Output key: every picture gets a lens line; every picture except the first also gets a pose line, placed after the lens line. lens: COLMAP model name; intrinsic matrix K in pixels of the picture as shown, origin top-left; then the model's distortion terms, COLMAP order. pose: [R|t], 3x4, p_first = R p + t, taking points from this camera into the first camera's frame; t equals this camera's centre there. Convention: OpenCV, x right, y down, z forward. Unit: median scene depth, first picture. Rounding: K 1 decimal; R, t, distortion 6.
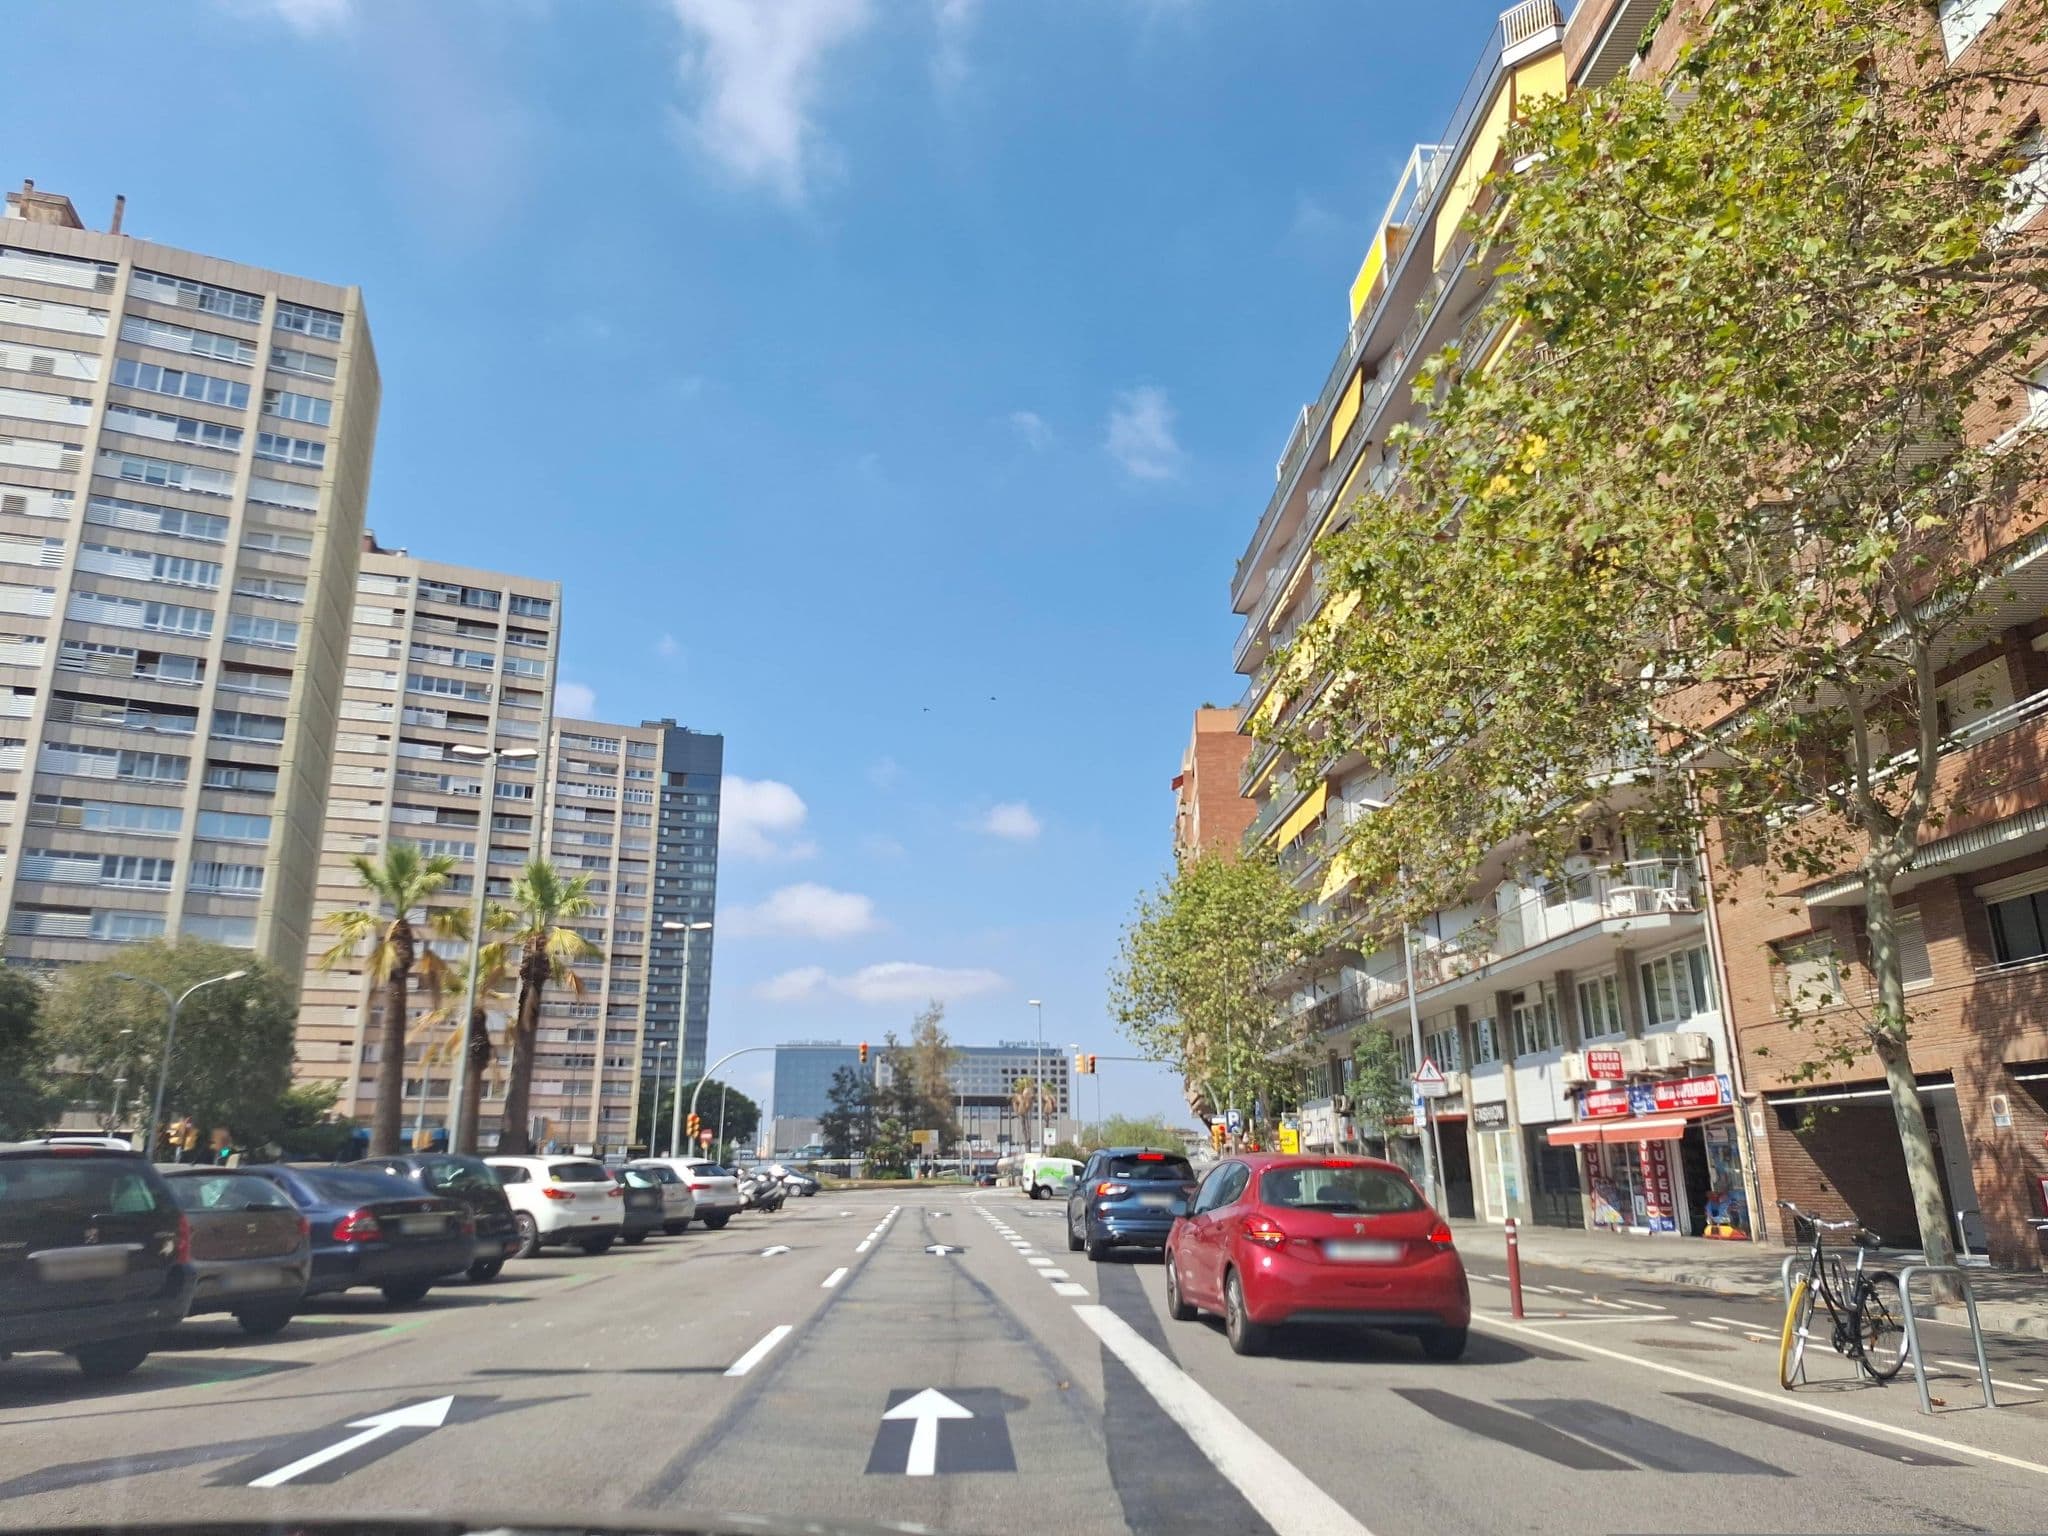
lens RADIAL K [[1375.5, 0, 1034.8], [0, 1375.5, 781.8], [0, 0, 1]] dist [-0.007394, -0.031779]
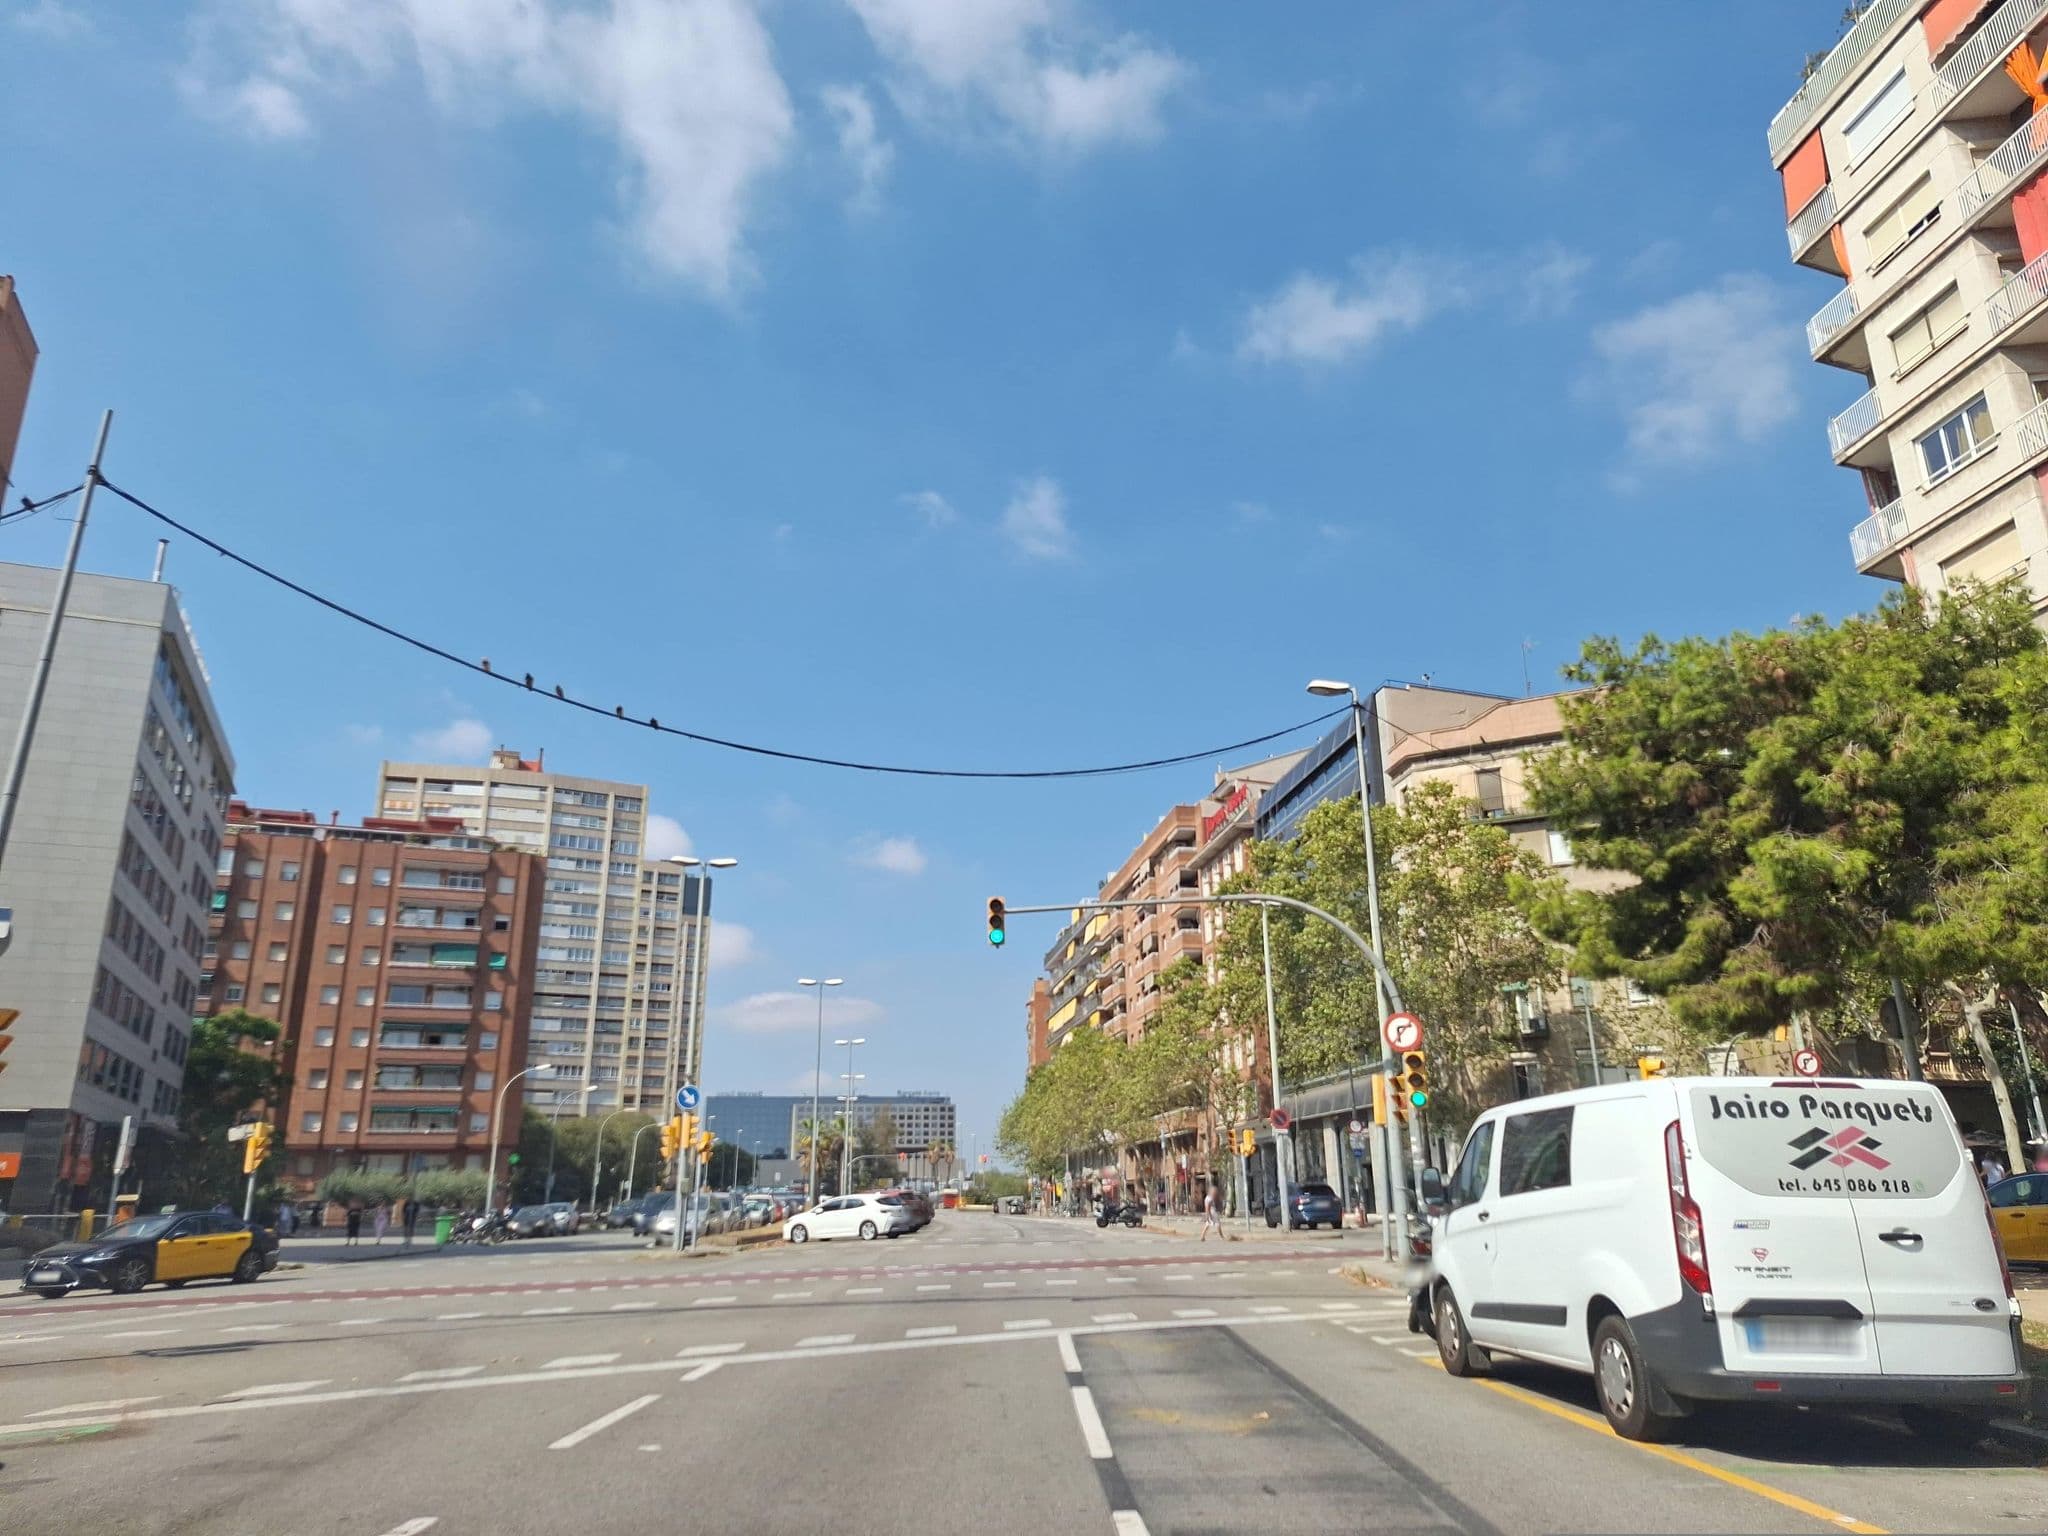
lens RADIAL K [[1375.5, 0, 1089.2], [0, 1375.5, 752.0], [0, 0, 1]] dist [-0.007394, -0.031779]
pose [[0.992464, 0.028334, 0.119214, -0.075212], [-0.023422, 0.998826, -0.042408, -0.365420], [-0.120276, 0.039296, 0.991962, -1.310492]]
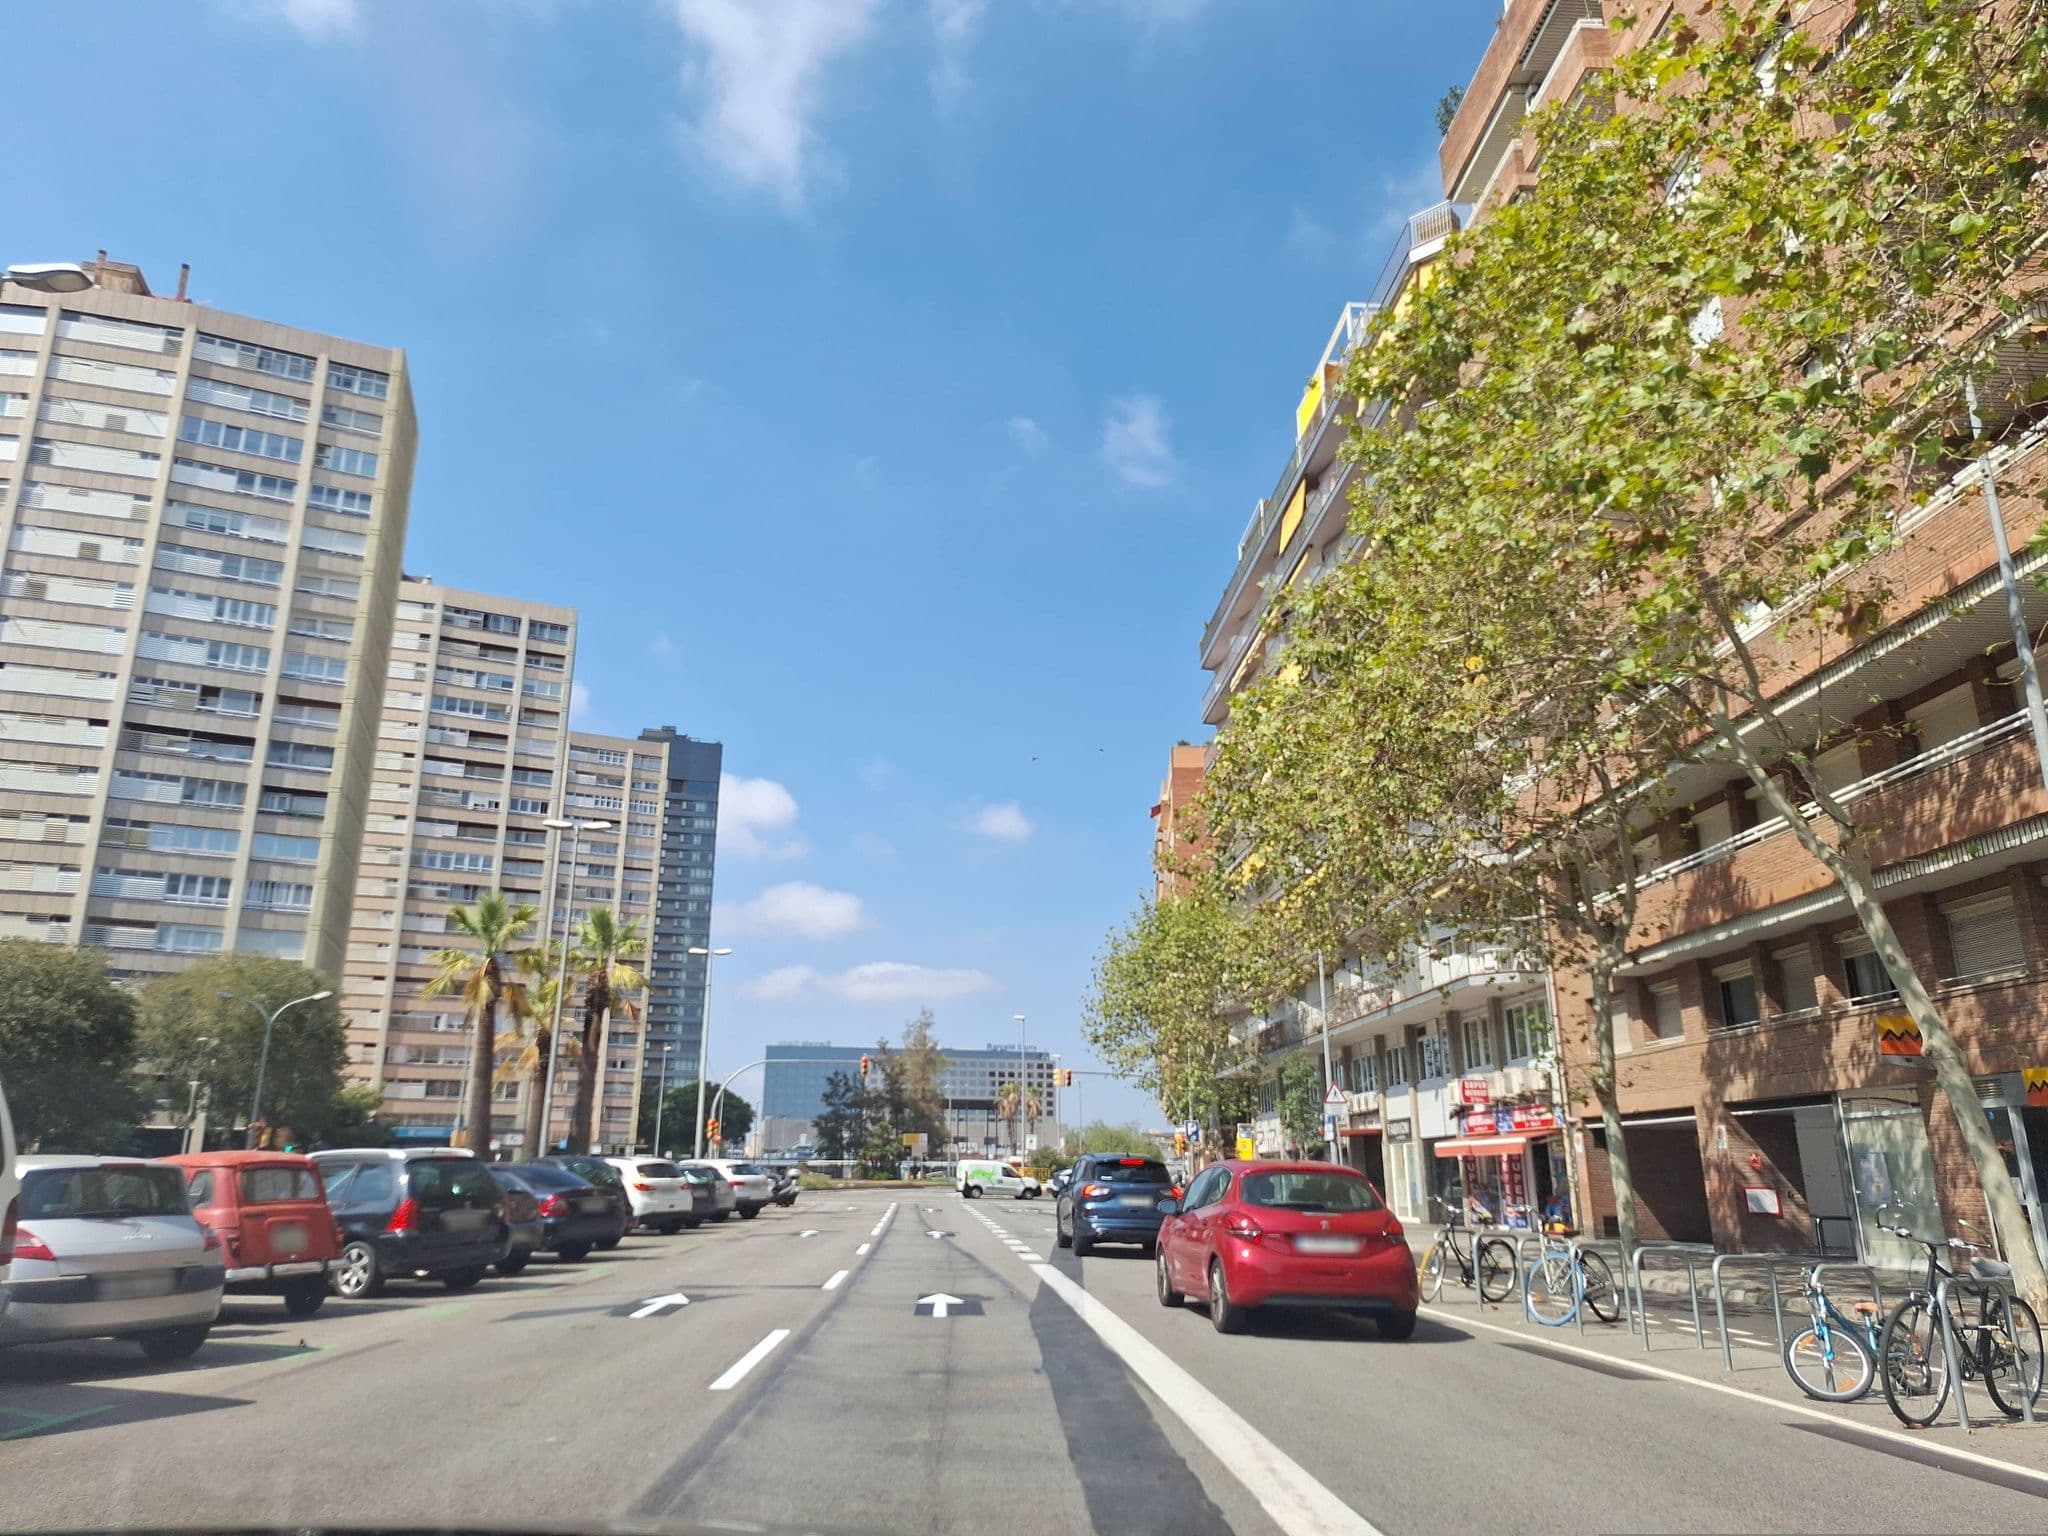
lens RADIAL K [[1375.5, 0, 1031.3], [0, 1375.5, 762.6], [0, 0, 1]] dist [-0.007394, -0.031779]
pose [[0.999927, 0.011468, 0.003683, 0.003224], [-0.011414, 0.999831, -0.014433, -0.025600], [-0.003848, 0.014390, 0.999889, -0.090481]]
